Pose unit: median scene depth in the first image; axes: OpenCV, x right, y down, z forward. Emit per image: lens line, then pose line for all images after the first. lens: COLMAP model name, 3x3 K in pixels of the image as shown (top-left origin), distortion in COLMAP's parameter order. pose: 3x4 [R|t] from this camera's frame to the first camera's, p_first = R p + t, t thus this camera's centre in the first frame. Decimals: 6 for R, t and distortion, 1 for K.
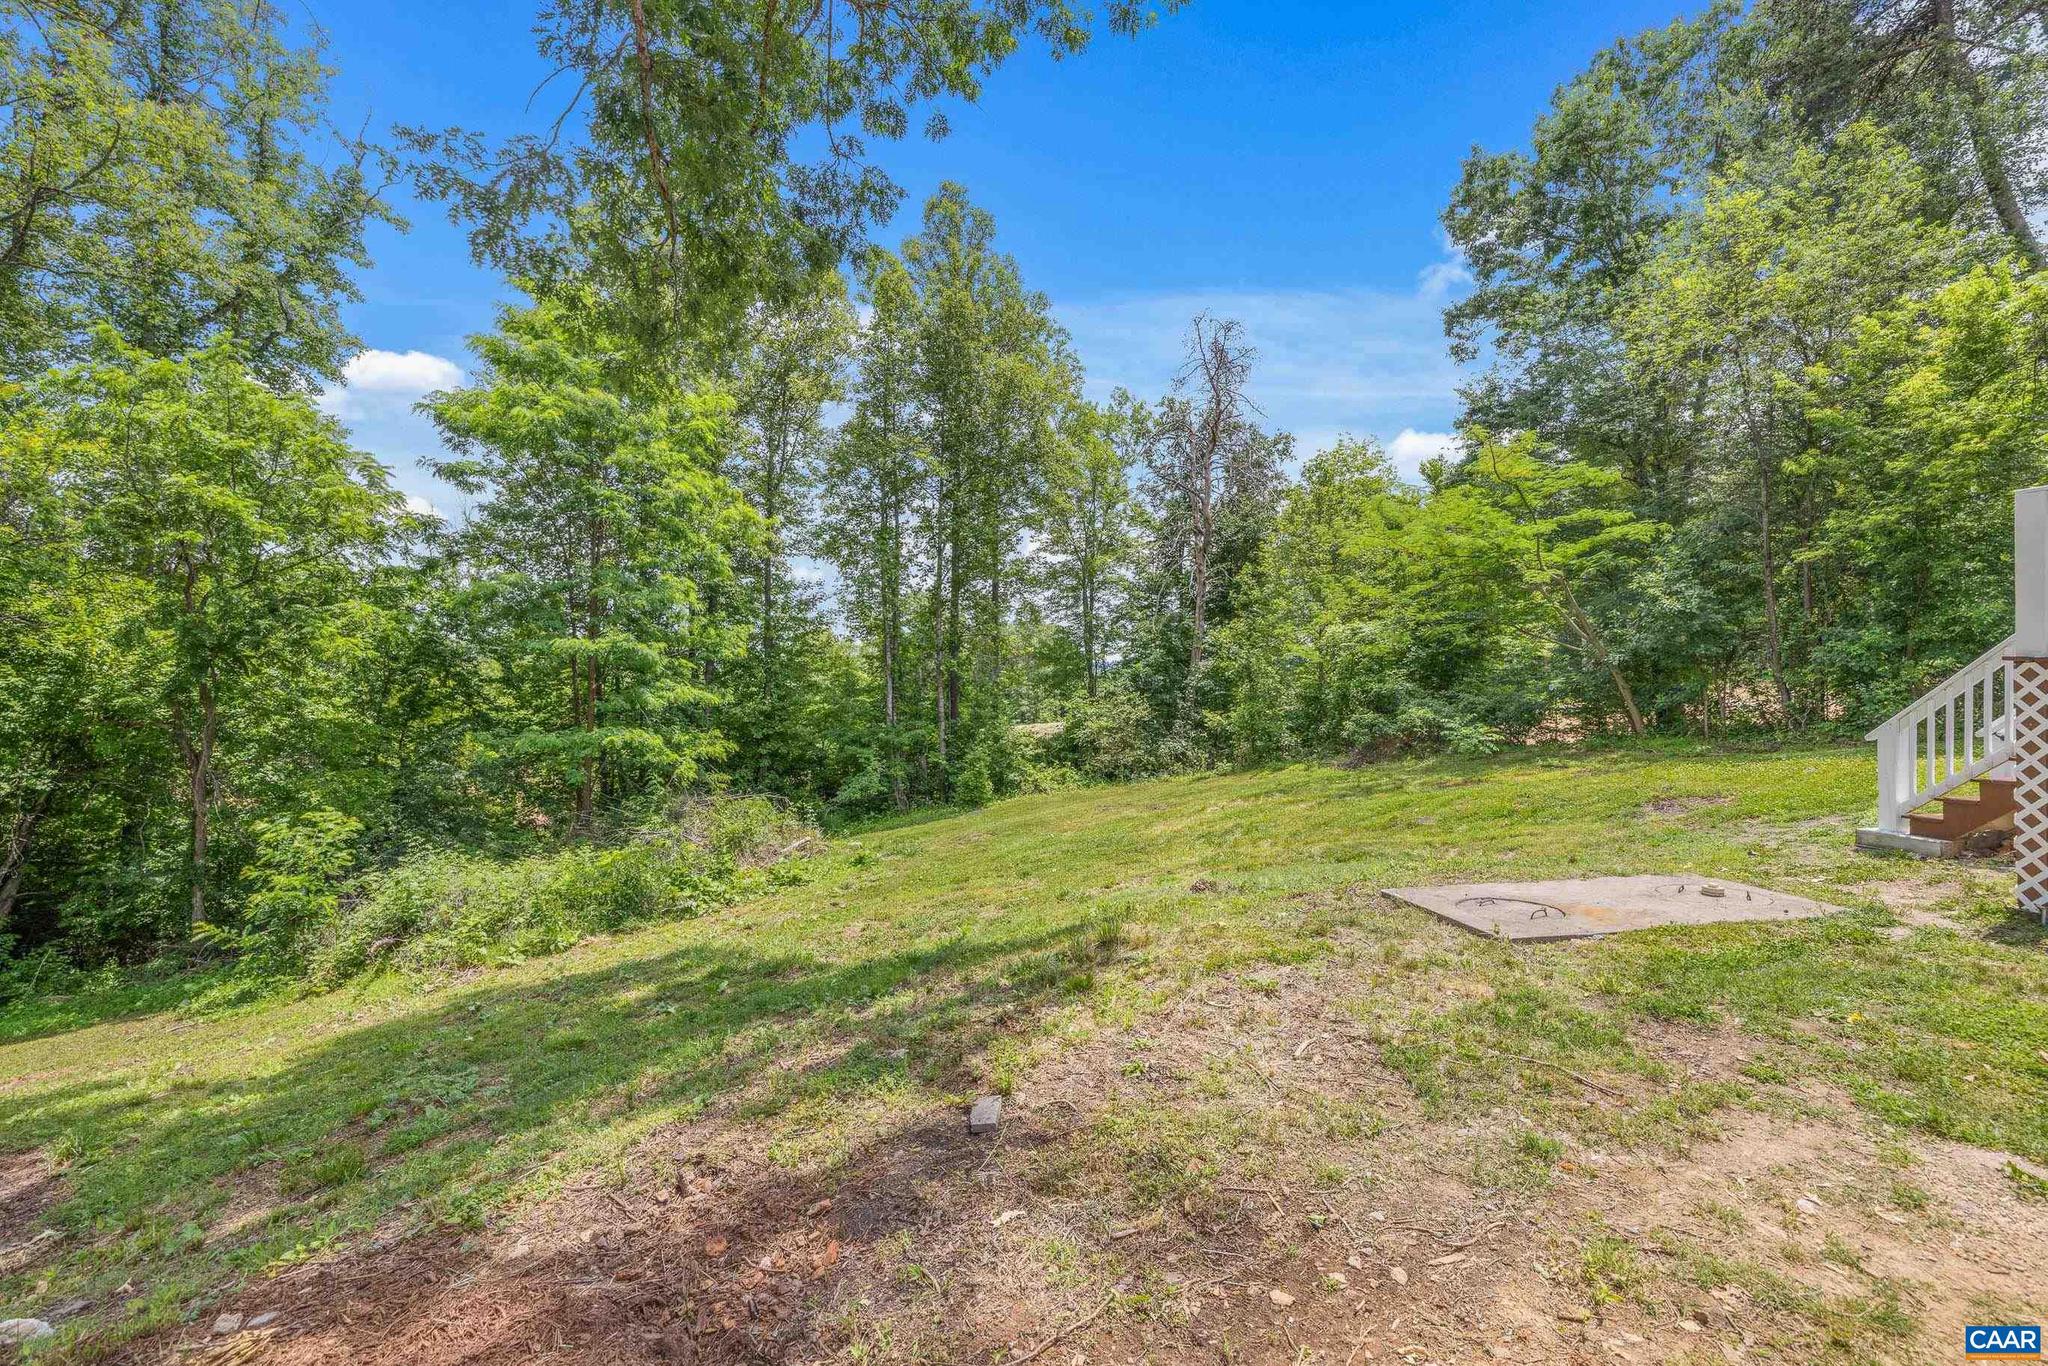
lens RADIAL K [[886.0, 0, 1026.2], [0, 886.0, 671.4], [0, 0, 1]] dist [0.007726, 0.000191]
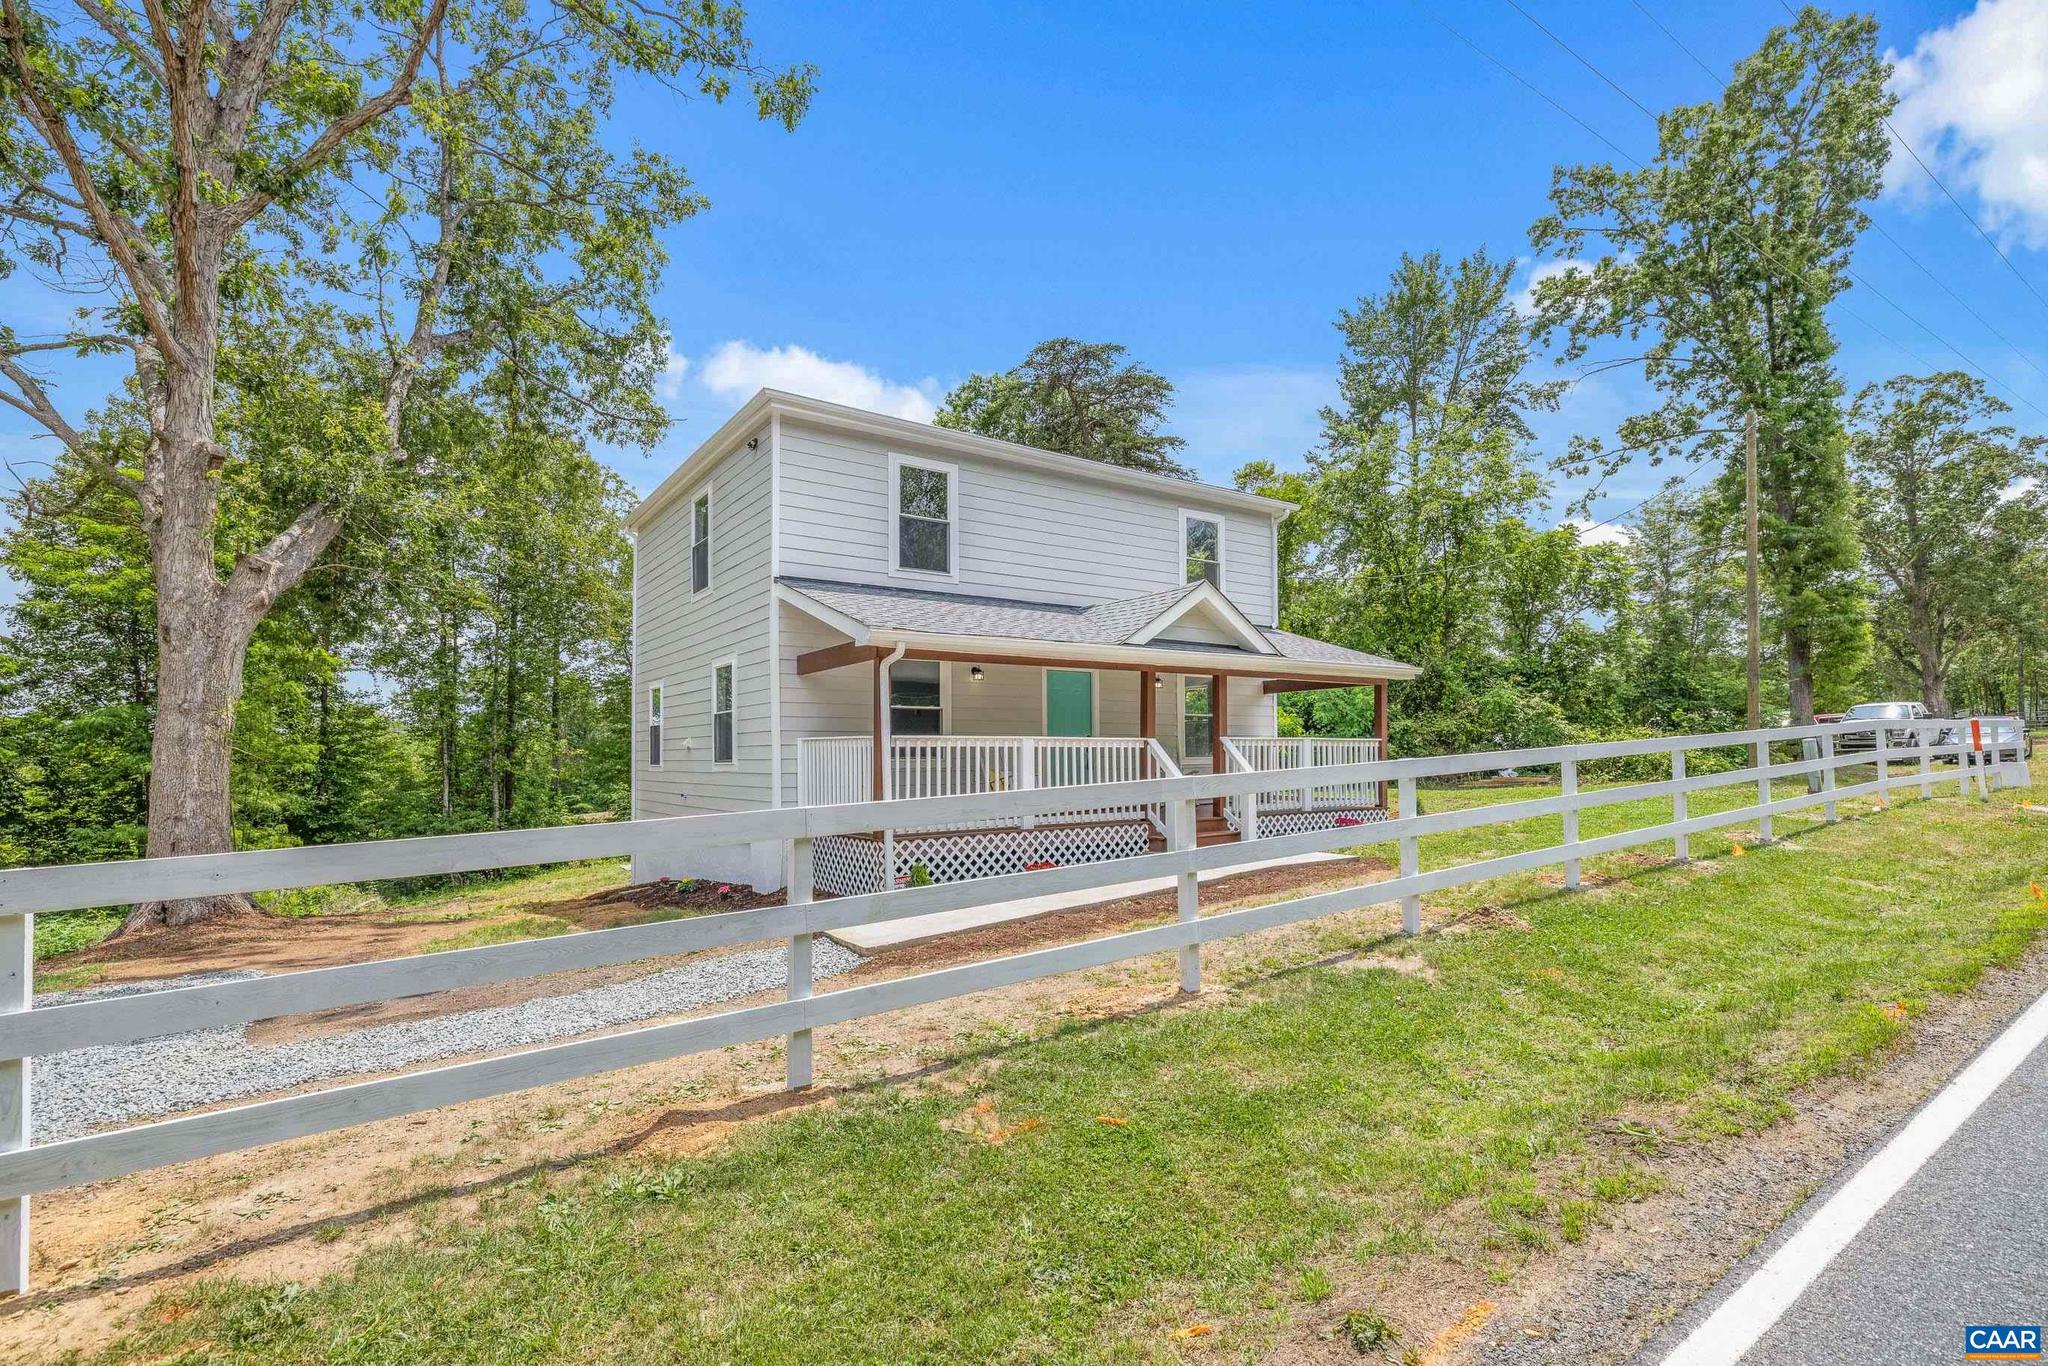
lens RADIAL K [[933.9, 0, 1003.3], [0, 933.9, 731.6], [0, 0, 1]] dist [-0.002671, 0.000909]
pose [[0.928497, 0.008556, 0.371242, 0.075070], [-0.000973, 0.999787, -0.020608, -0.026885], [-0.371339, 0.018773, 0.928308, -0.439540]]
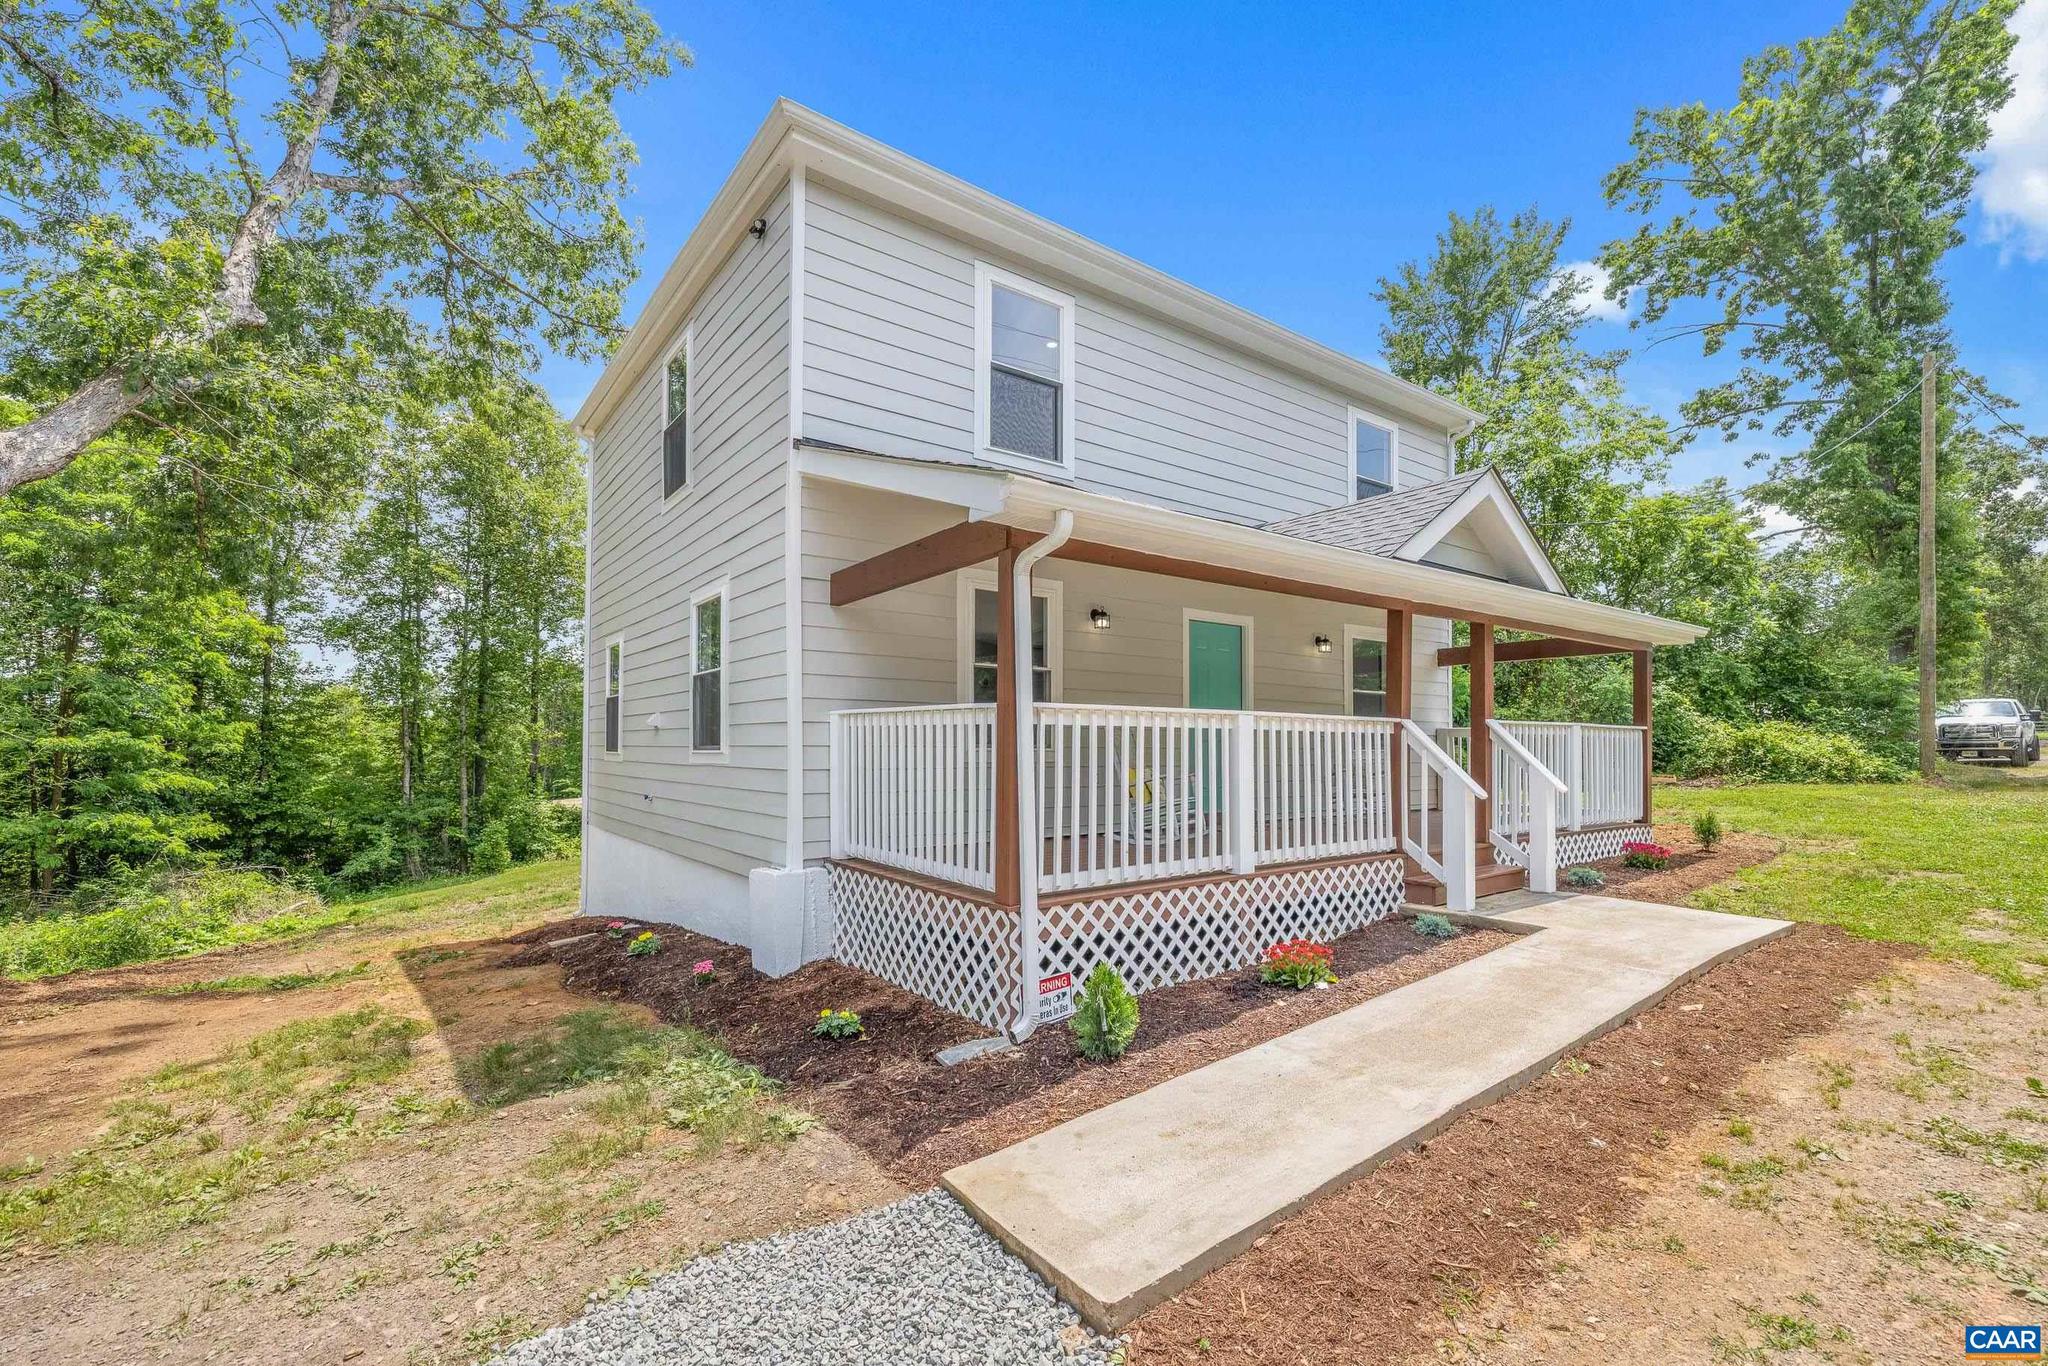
lens RADIAL K [[886.0, 0, 1022.3], [0, 886.0, 724.8], [0, 0, 1]] dist [0.007726, 0.000191]
pose [[0.911617, 0.018249, 0.410636, 0.087892], [-0.011942, 0.999768, -0.017917, -0.025743], [-0.410868, 0.011429, 0.911623, -0.315042]]
